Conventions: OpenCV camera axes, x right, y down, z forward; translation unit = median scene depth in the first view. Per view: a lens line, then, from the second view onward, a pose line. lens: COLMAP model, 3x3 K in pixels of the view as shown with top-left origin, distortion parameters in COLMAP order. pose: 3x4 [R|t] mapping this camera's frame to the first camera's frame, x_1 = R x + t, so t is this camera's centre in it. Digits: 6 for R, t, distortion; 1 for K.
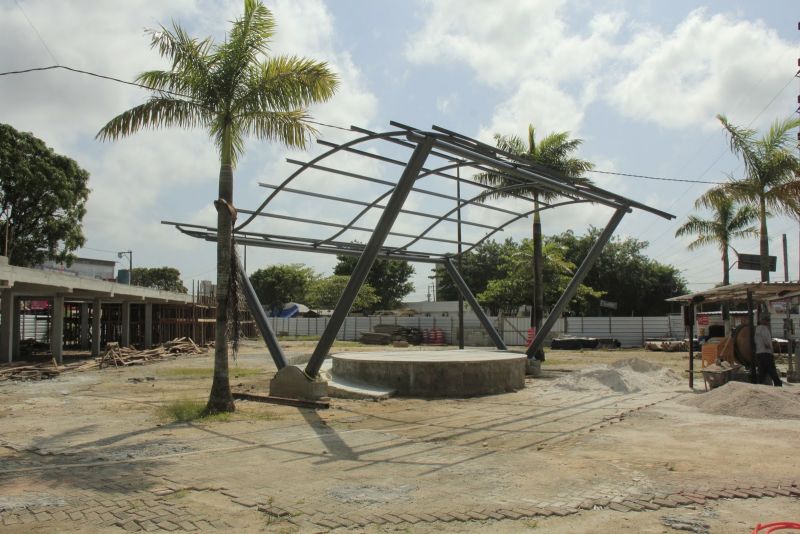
lens RADIAL K [[673.8, 0, 400.4], [0, 673.8, 251.0], [0, 0, 1]] dist [-0.137971, 0.045368]
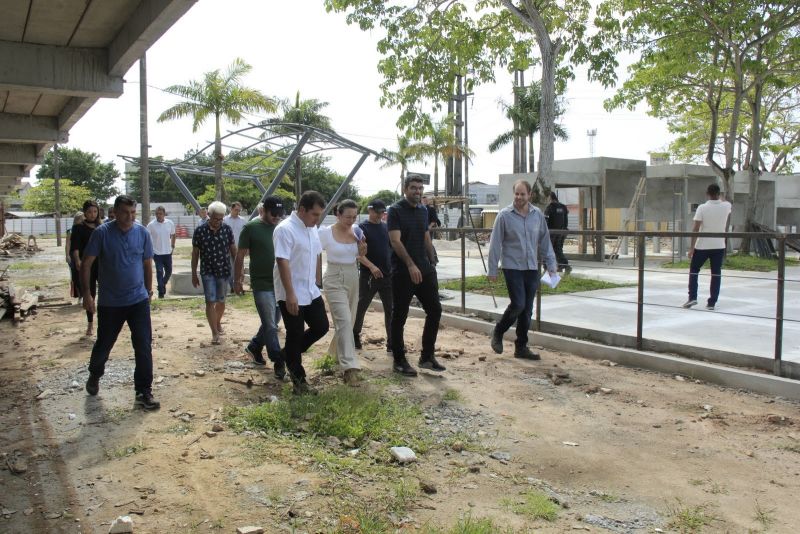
lens RADIAL K [[666.9, 0, 398.5], [0, 666.9, 267.9], [0, 0, 1]] dist [-0.111215, -0.001971]
pose [[0.876950, -0.040644, 0.478860, -0.339153], [-0.042509, 0.985951, 0.161532, -0.037912], [-0.478698, -0.162011, 0.862903, -0.481056]]
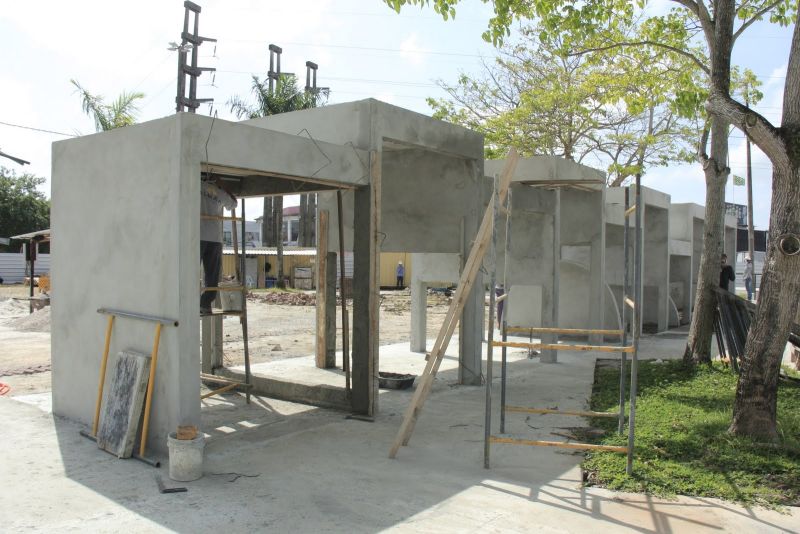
lens RADIAL K [[673.8, 0, 399.5], [0, 673.8, 263.7], [0, 0, 1]] dist [-0.137971, 0.045368]
pose [[0.667282, 0.002203, 0.744802, 0.018715], [-0.085841, 0.993559, 0.073968, -0.011896], [-0.739842, -0.113292, 0.663173, -0.134534]]
